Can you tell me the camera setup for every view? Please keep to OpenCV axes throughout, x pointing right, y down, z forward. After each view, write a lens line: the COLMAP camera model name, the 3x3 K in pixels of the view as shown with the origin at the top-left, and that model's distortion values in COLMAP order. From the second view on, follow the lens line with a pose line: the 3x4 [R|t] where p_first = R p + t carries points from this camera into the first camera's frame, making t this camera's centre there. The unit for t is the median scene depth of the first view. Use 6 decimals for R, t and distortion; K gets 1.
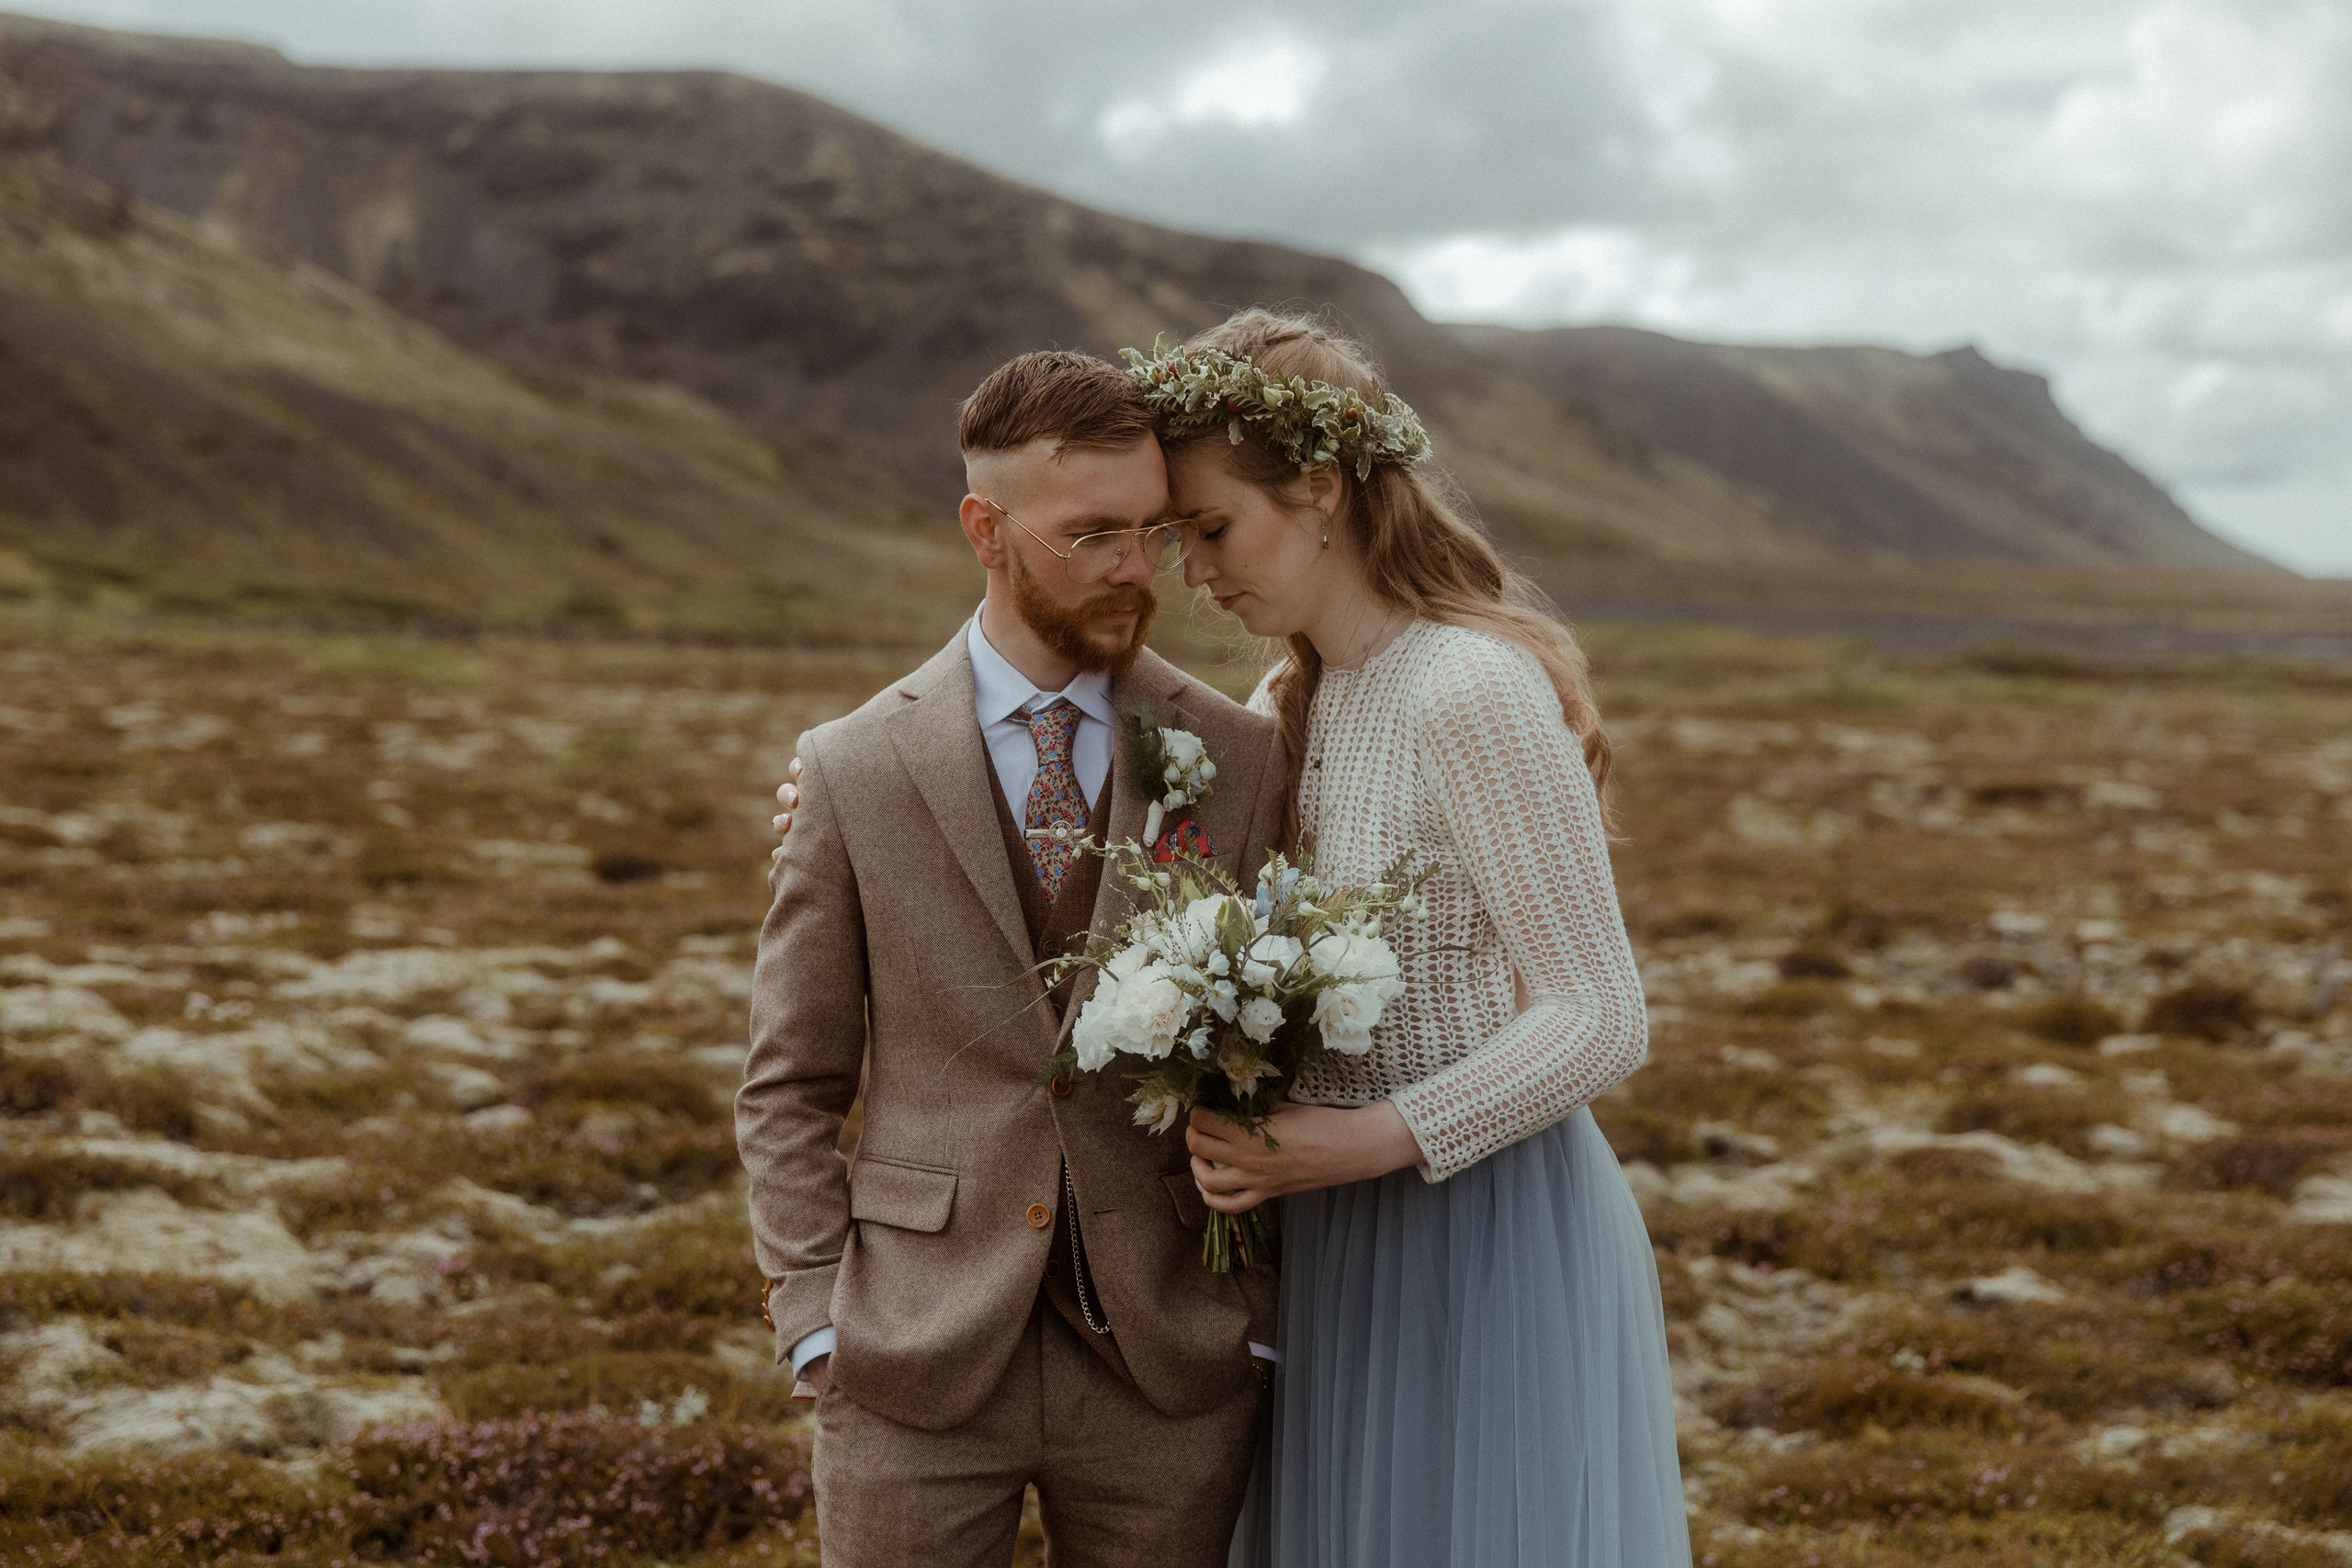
lens RADIAL K [[3930.4, 0, 1181.2], [0, 3930.4, 813.5], [0, 0, 1]] dist [0.014610, -0.178778]
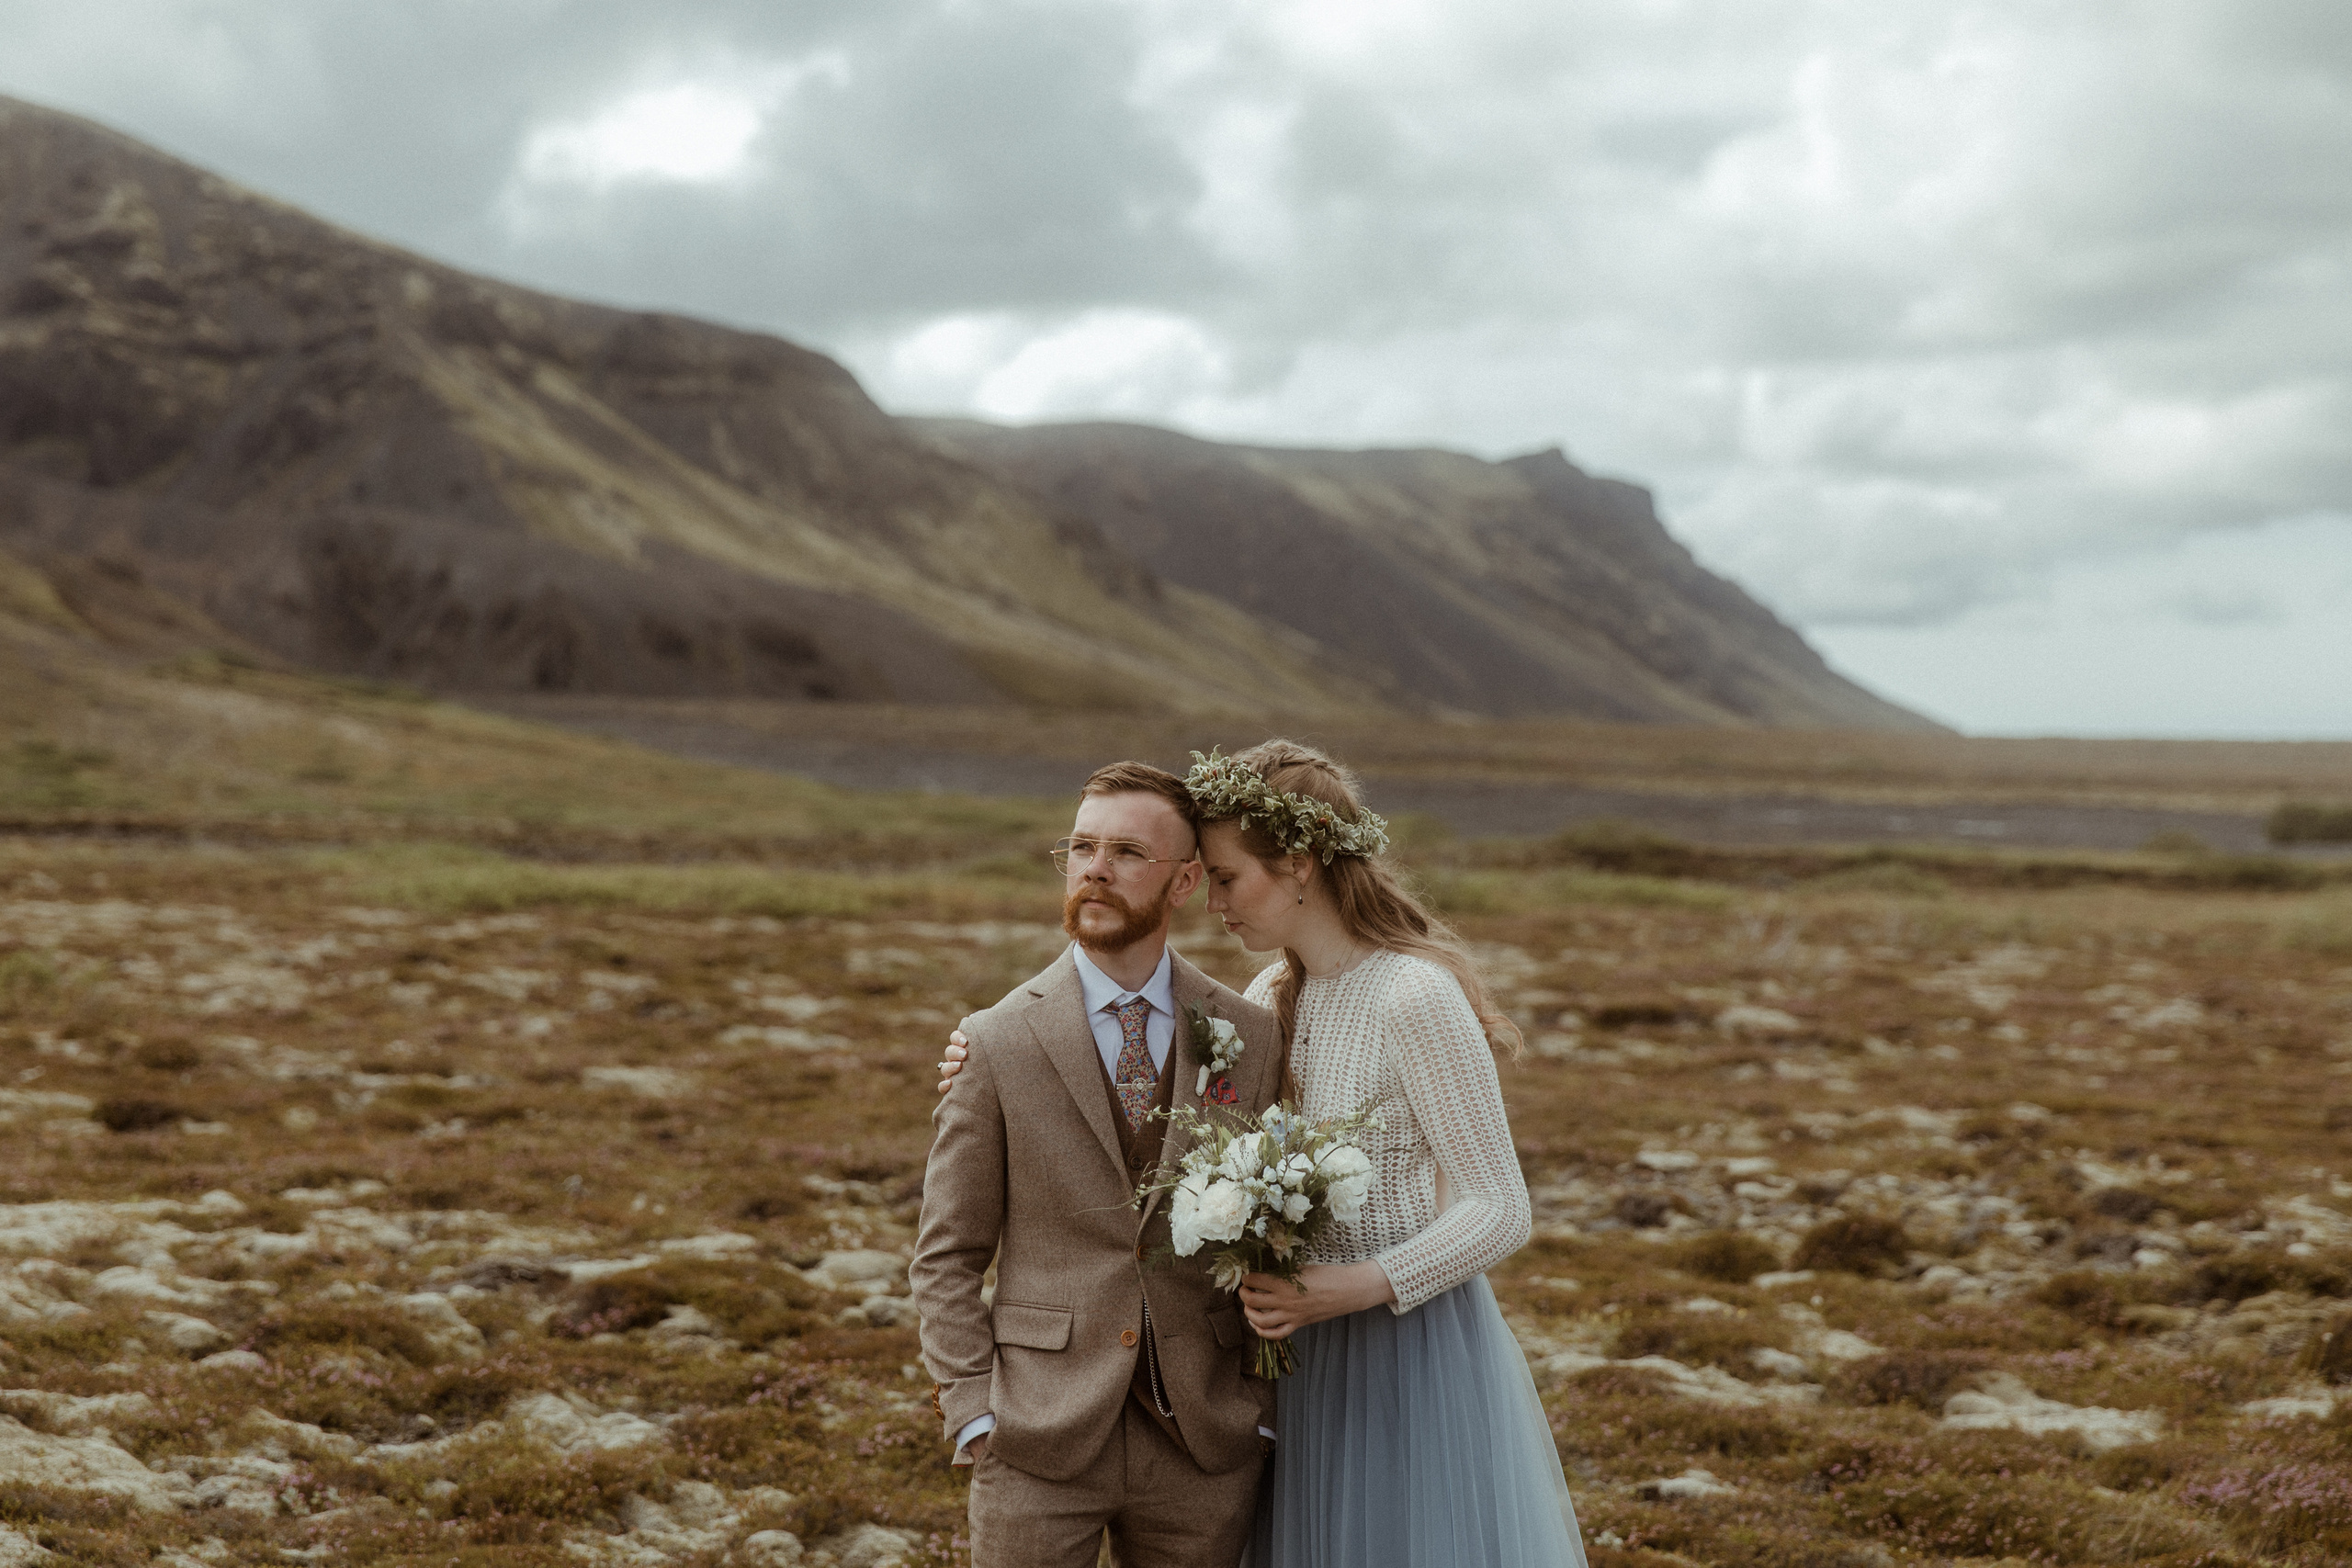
lens RADIAL K [[5056.6, 0, 1174.6], [0, 5056.6, 785.3], [0, 0, 1]] dist [0.003990, -0.129002]
pose [[0.992404, -0.000892, 0.123017, -0.088888], [0.007003, 0.998762, -0.049256, -0.005212], [-0.122821, 0.049743, 0.991181, -0.329385]]
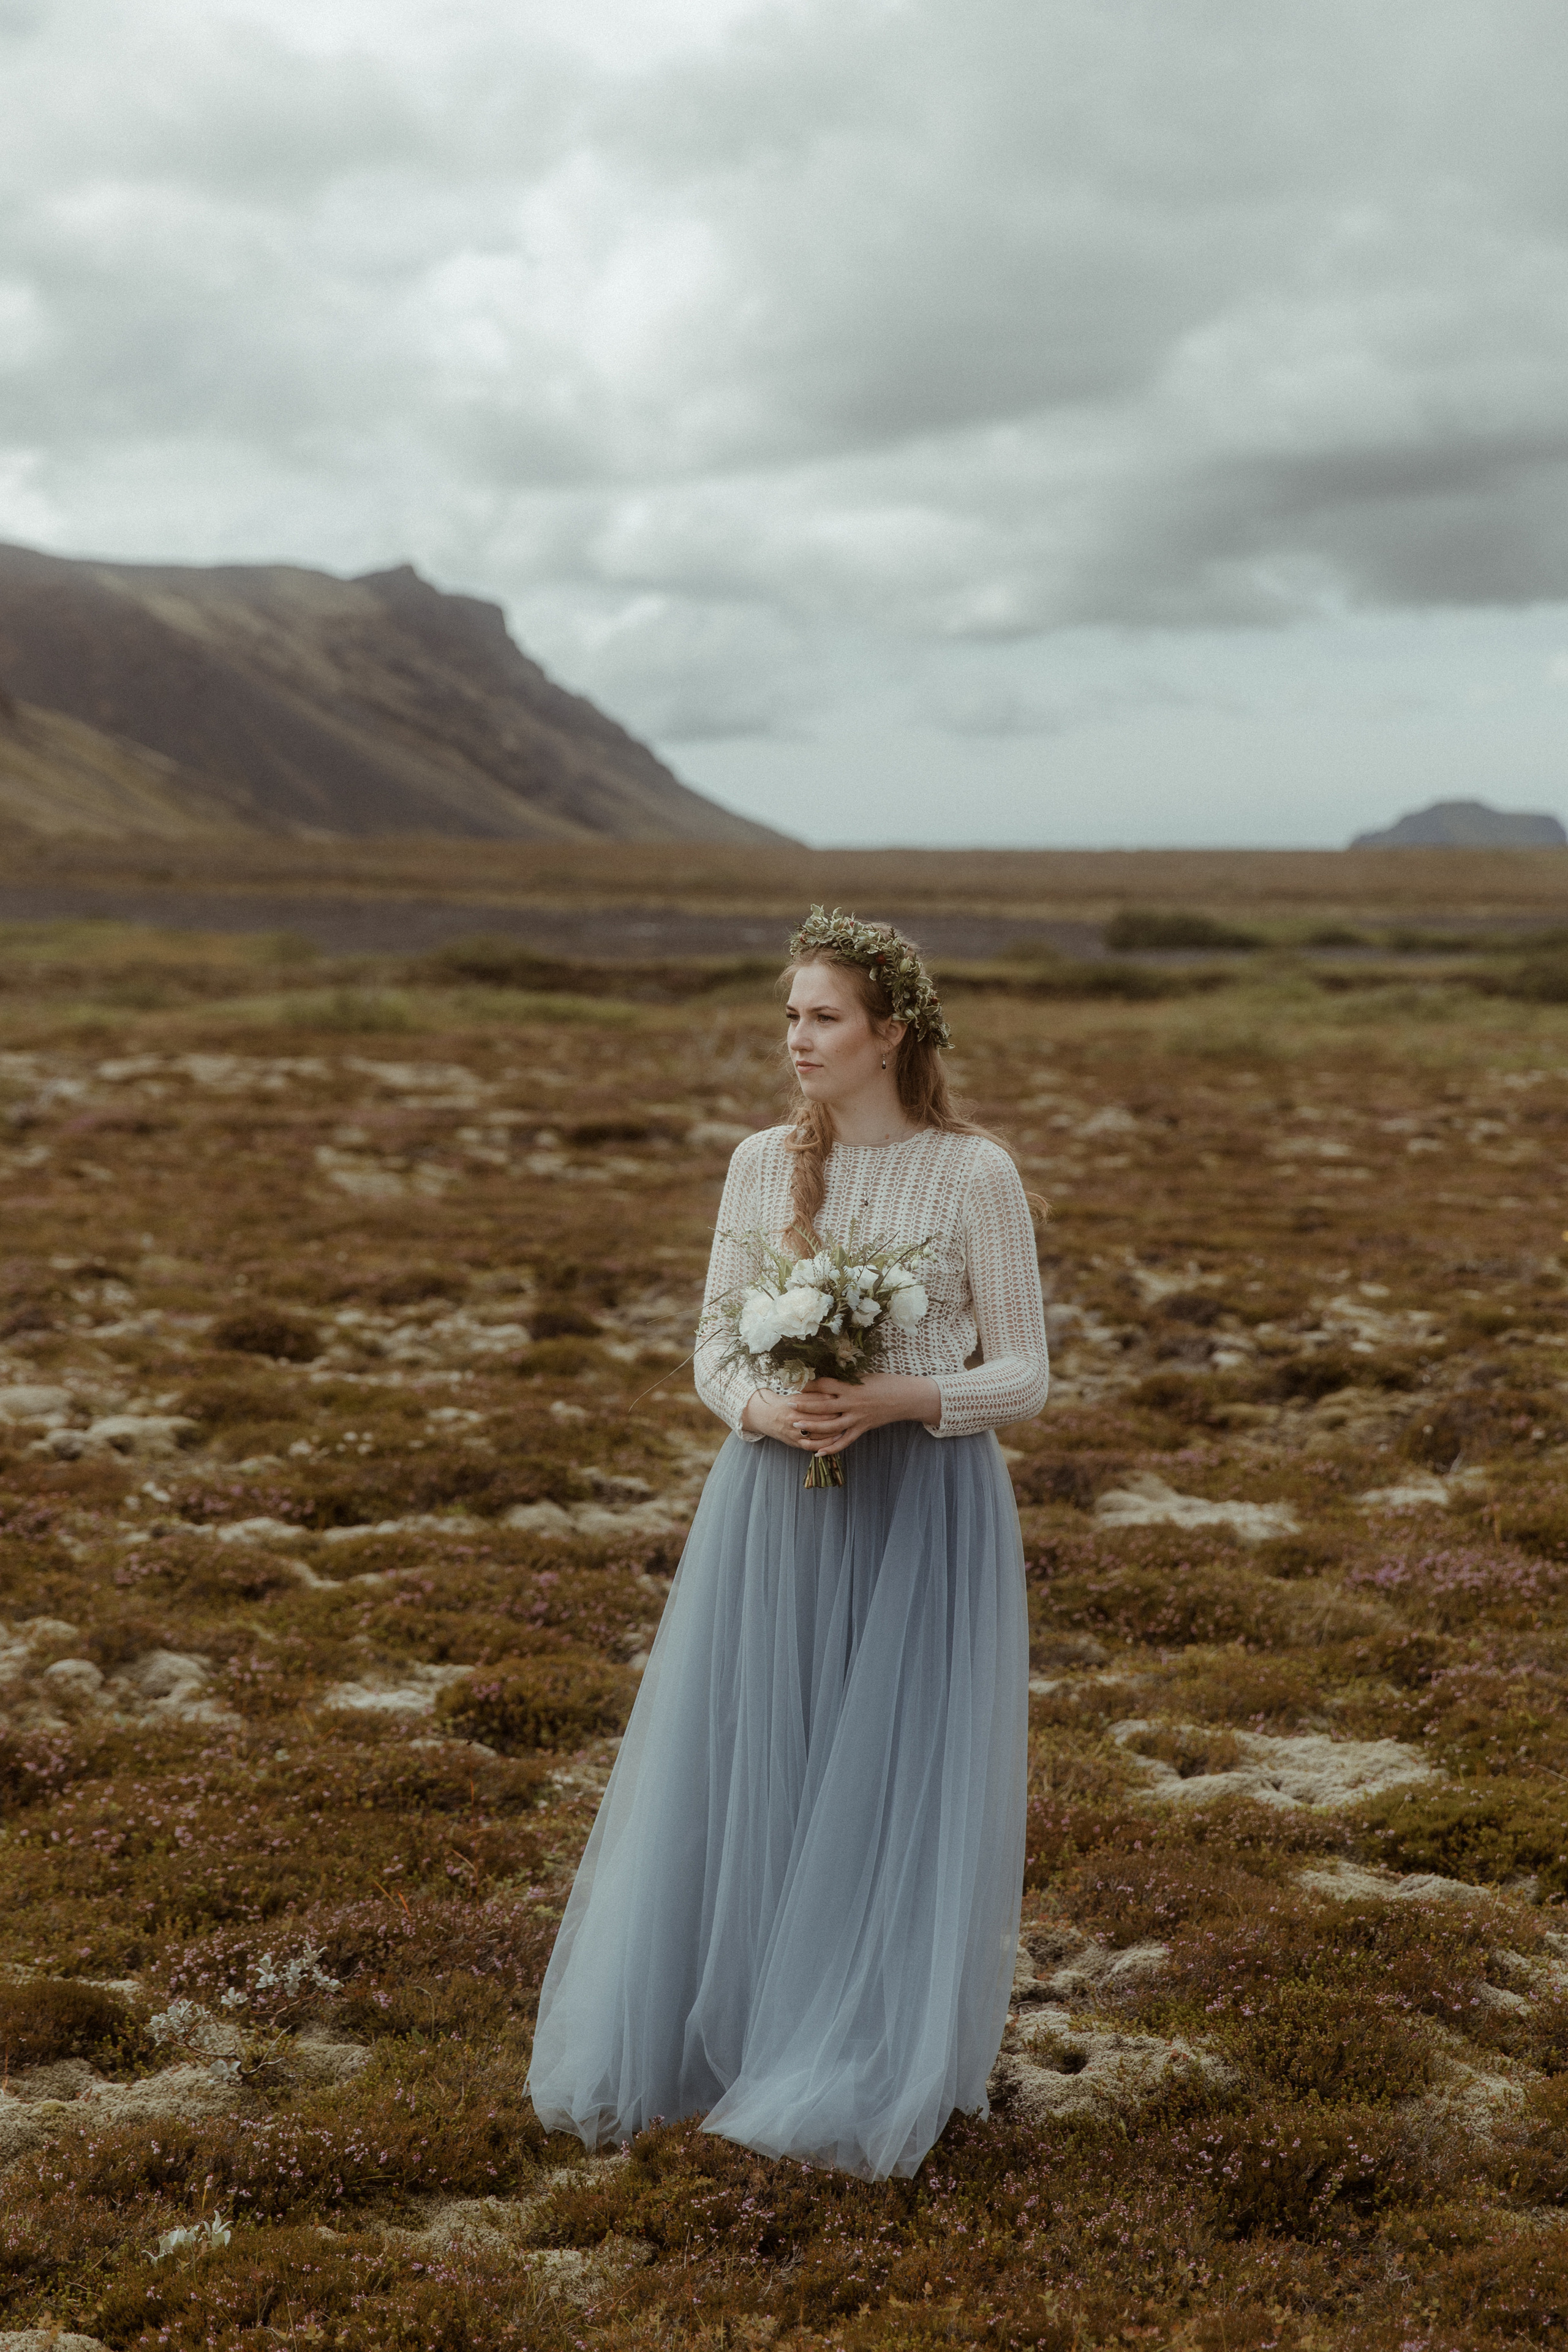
lens RADIAL K [[5002.1, 0, 822.7], [0, 5002.1, 1180.5], [0, 0, 1]] dist [0.019787, -0.238620]
pose [[0.959677, -0.027477, 0.279760, -0.186070], [0.025838, 0.999621, 0.009544, -0.012030], [-0.279916, -0.001931, 0.960022, -0.348605]]
